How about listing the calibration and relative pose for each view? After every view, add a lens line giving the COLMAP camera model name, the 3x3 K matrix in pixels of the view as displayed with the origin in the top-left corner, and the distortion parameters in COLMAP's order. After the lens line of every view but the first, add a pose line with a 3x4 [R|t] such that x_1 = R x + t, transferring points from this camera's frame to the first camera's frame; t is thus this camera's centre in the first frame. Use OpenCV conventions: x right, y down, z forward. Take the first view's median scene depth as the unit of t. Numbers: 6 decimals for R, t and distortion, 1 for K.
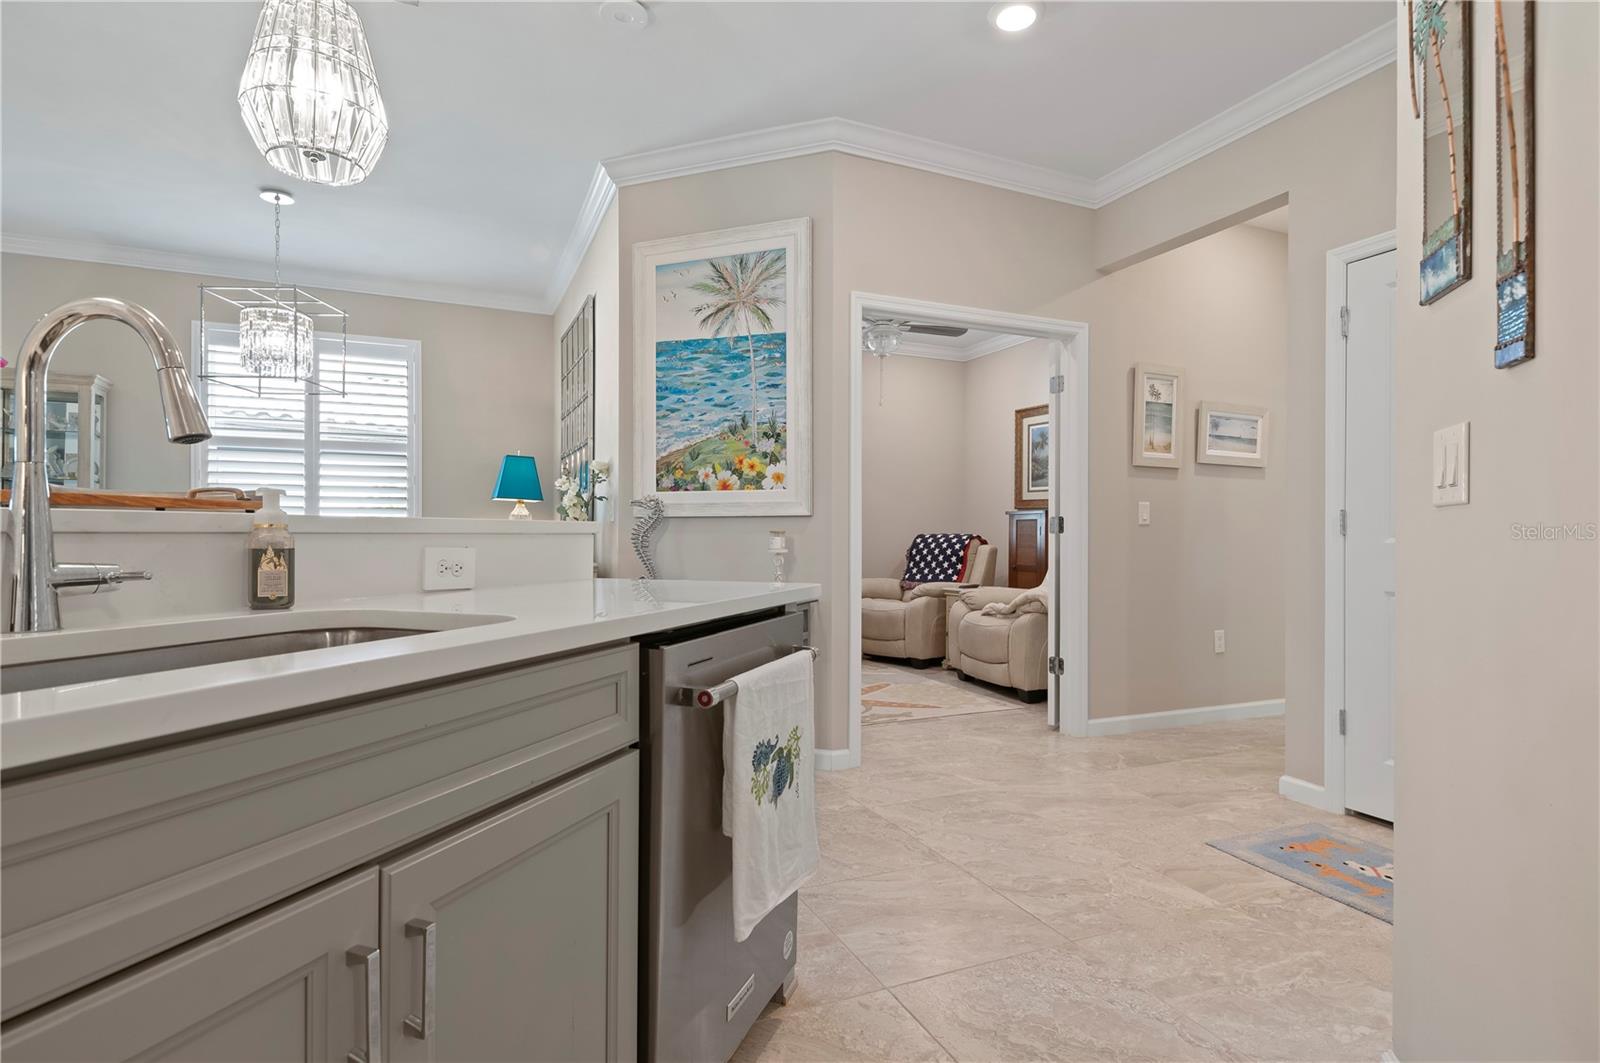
lens RADIAL K [[803.6, 0, 807.2], [0, 803.6, 537.5], [0, 0, 1]] dist [0.000535, -0.001355]
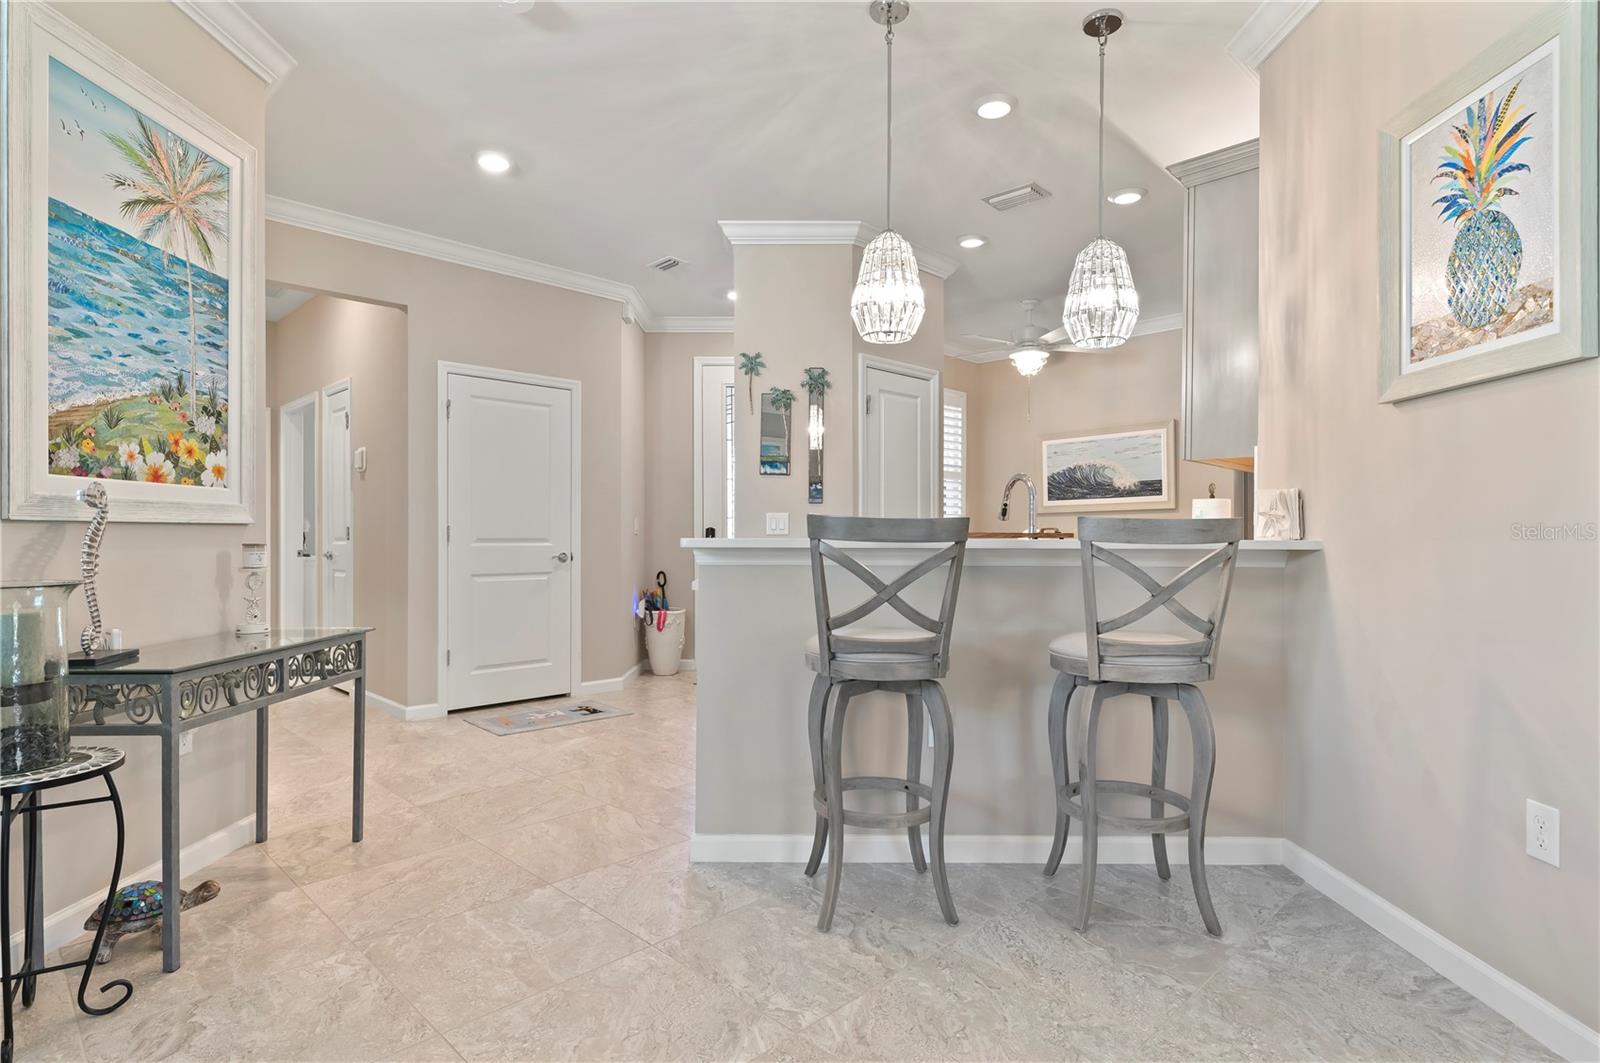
lens RADIAL K [[840.6, 0, 804.5], [0, 840.6, 537.9], [0, 0, 1]] dist [0.018172, -0.001865]
pose [[-0.352118, -0.007530, 0.935925, -0.913894], [0.000391, 0.999966, 0.008193, -0.018647], [-0.935955, 0.003251, -0.352104, 0.734772]]
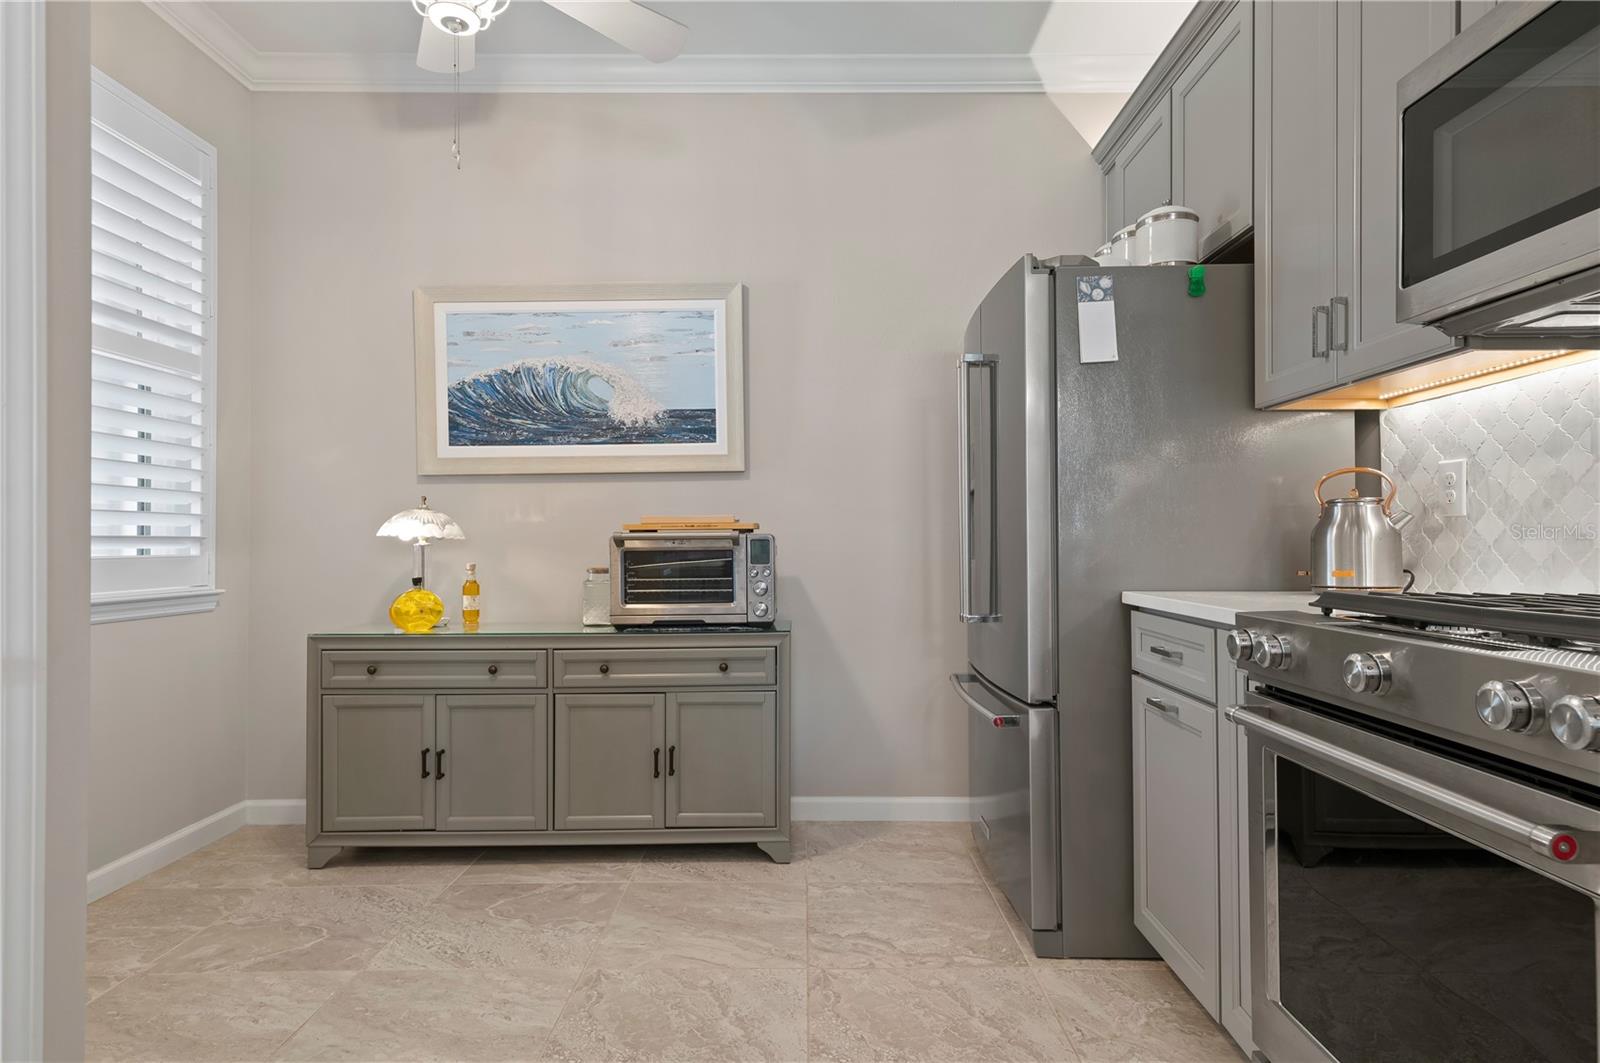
lens RADIAL K [[883.4, 0, 807.8], [0, 883.4, 535.2], [0, 0, 1]] dist [0.020817, -0.001864]
pose [[-0.910942, -0.003610, 0.412519, 0.036009], [-0.004269, 0.999991, -0.000676, -0.001731], [-0.412512, -0.002377, -0.910949, 0.164983]]
